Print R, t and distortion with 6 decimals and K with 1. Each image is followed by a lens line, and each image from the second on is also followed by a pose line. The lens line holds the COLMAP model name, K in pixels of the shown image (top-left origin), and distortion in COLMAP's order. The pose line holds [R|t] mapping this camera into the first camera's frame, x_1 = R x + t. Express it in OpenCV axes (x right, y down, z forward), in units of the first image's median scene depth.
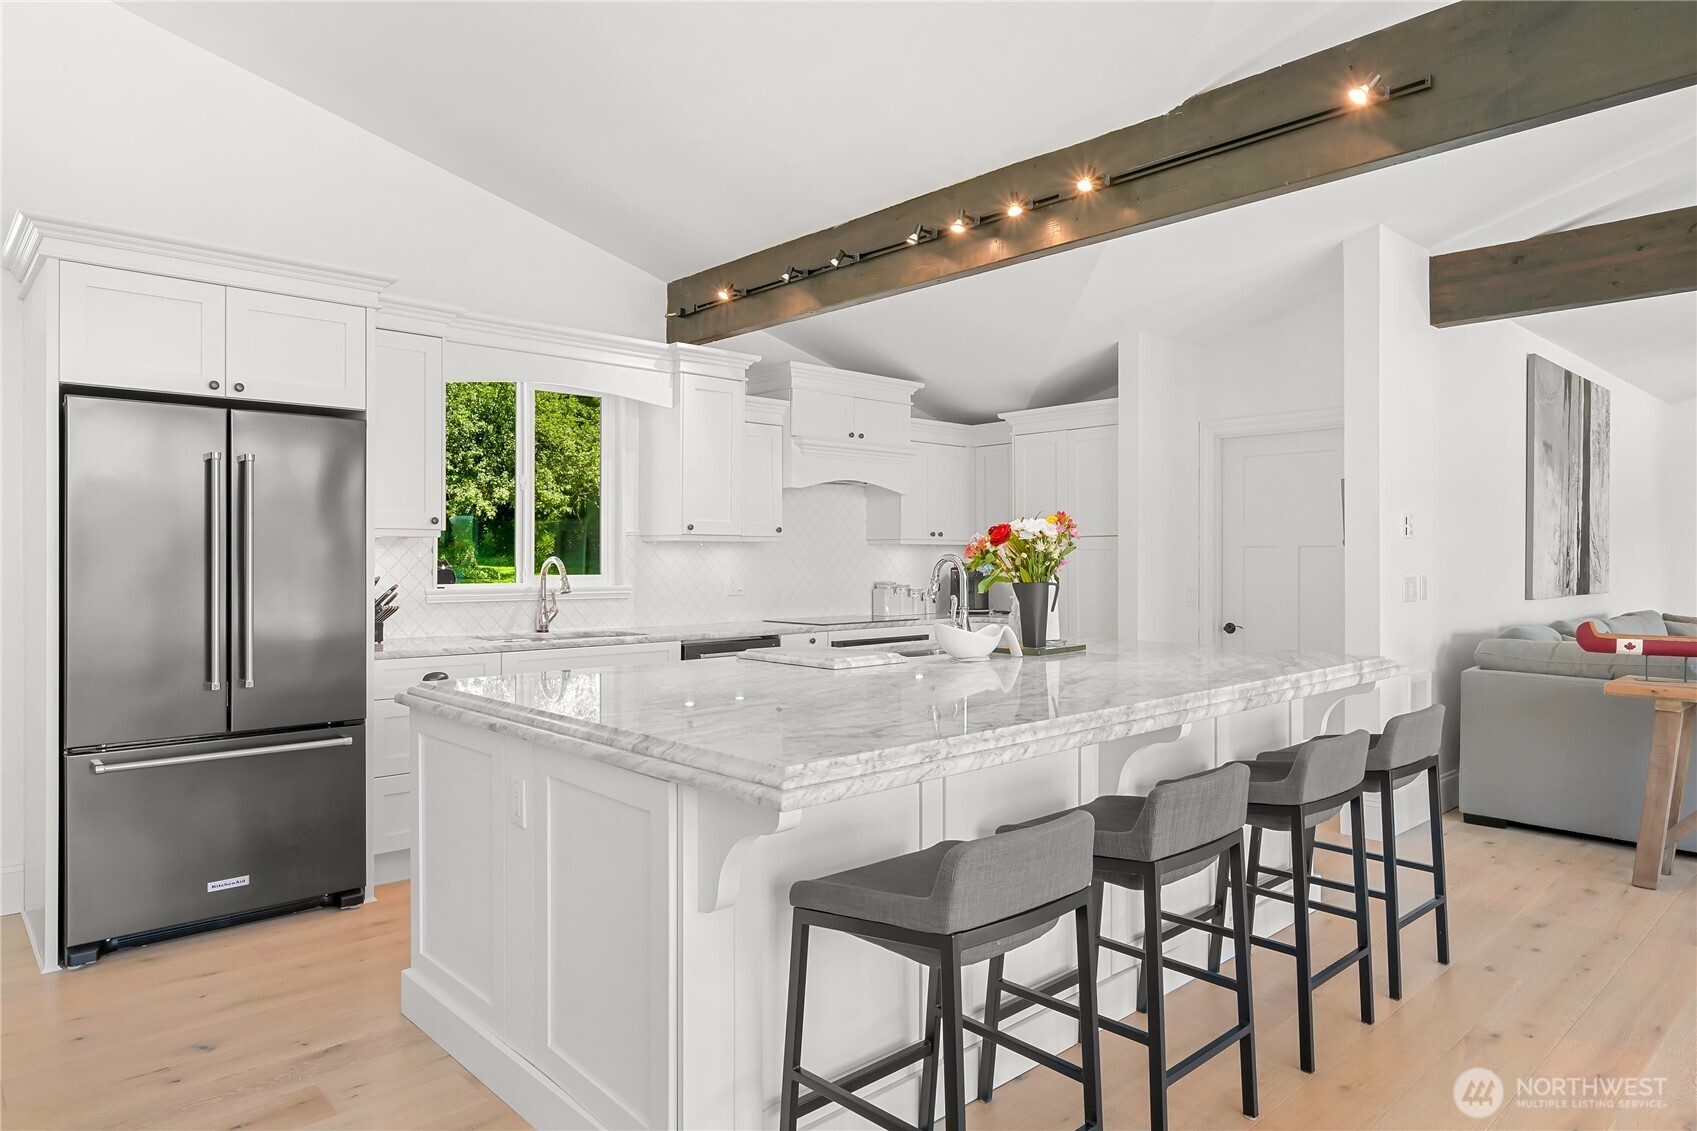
lens RADIAL K [[1043.0, 0, 848.5], [0, 1043.0, 565.5], [0, 0, 1]] dist [-0.003269, -0.001674]
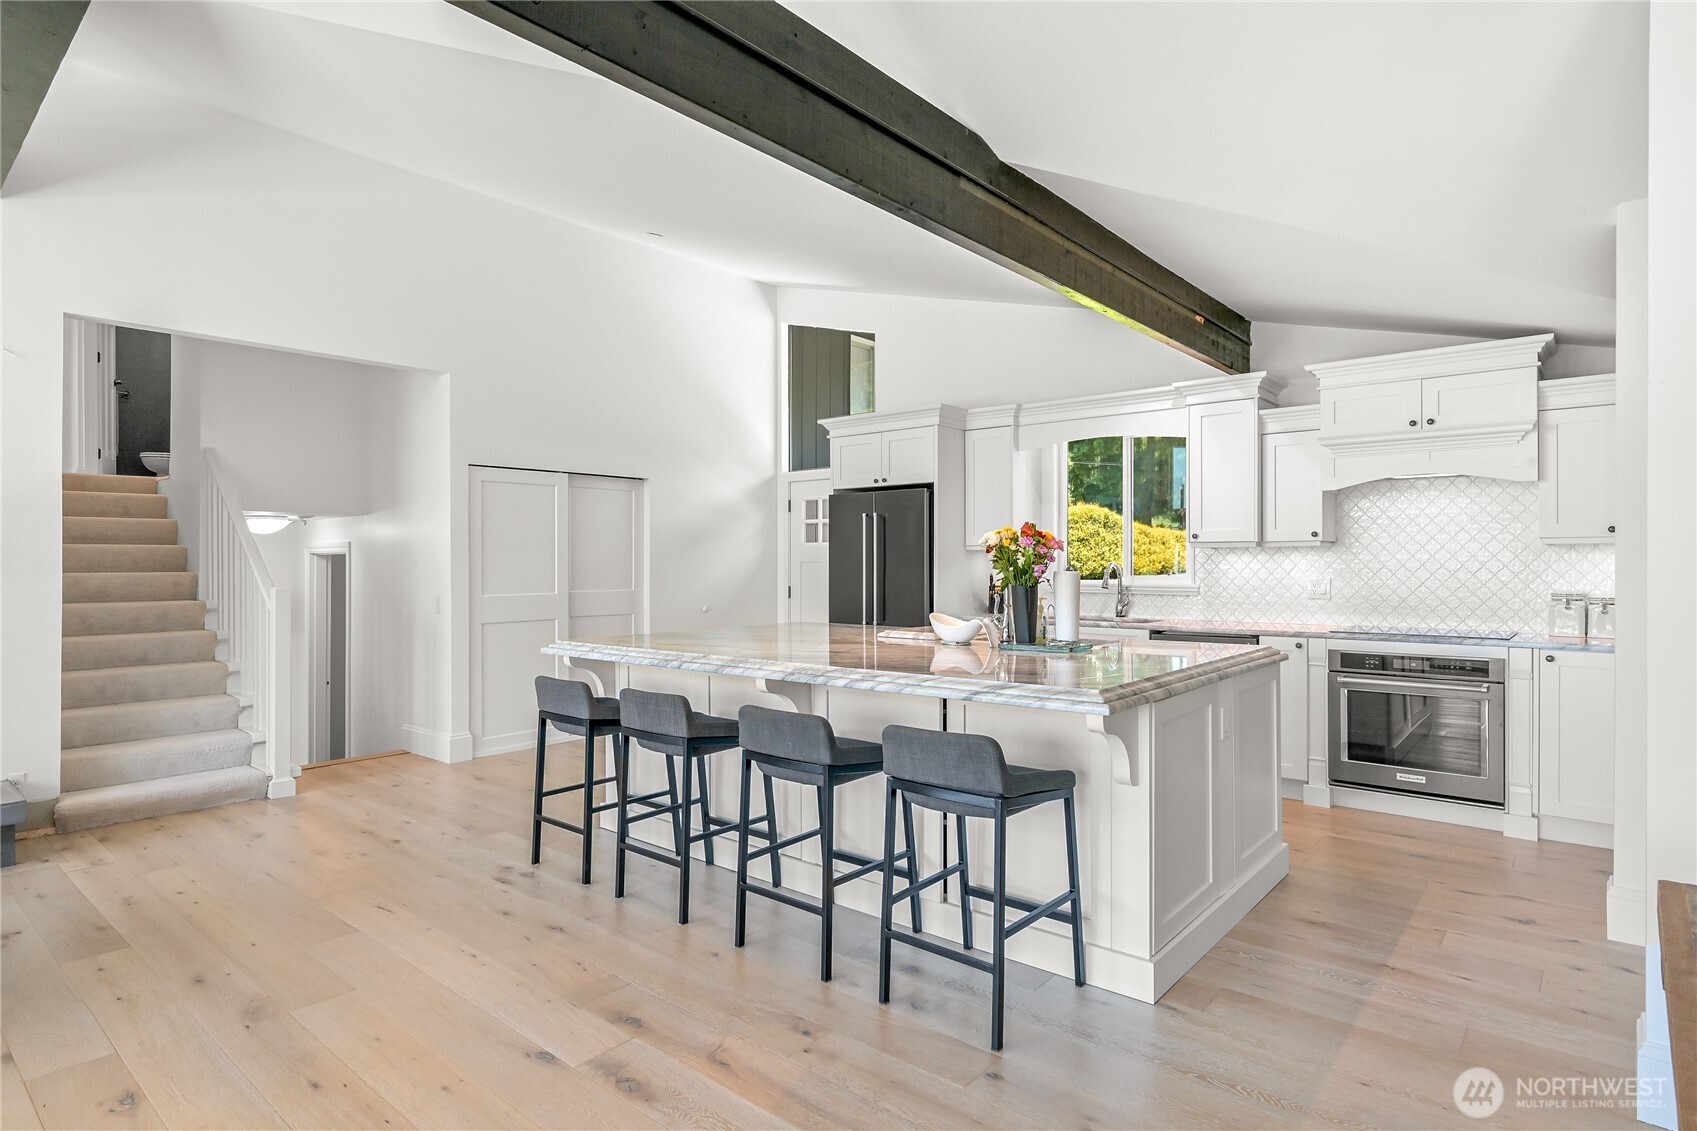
lens RADIAL K [[886.2, 0, 848.5], [0, 886.2, 565.5], [0, 0, 1]] dist [-0.001105, -0.000084]
pose [[0.113881, 0.005929, -0.993477, 0.828618], [-0.003921, 0.999977, 0.005518, -0.007952], [0.993487, 0.003267, 0.113902, 0.522364]]
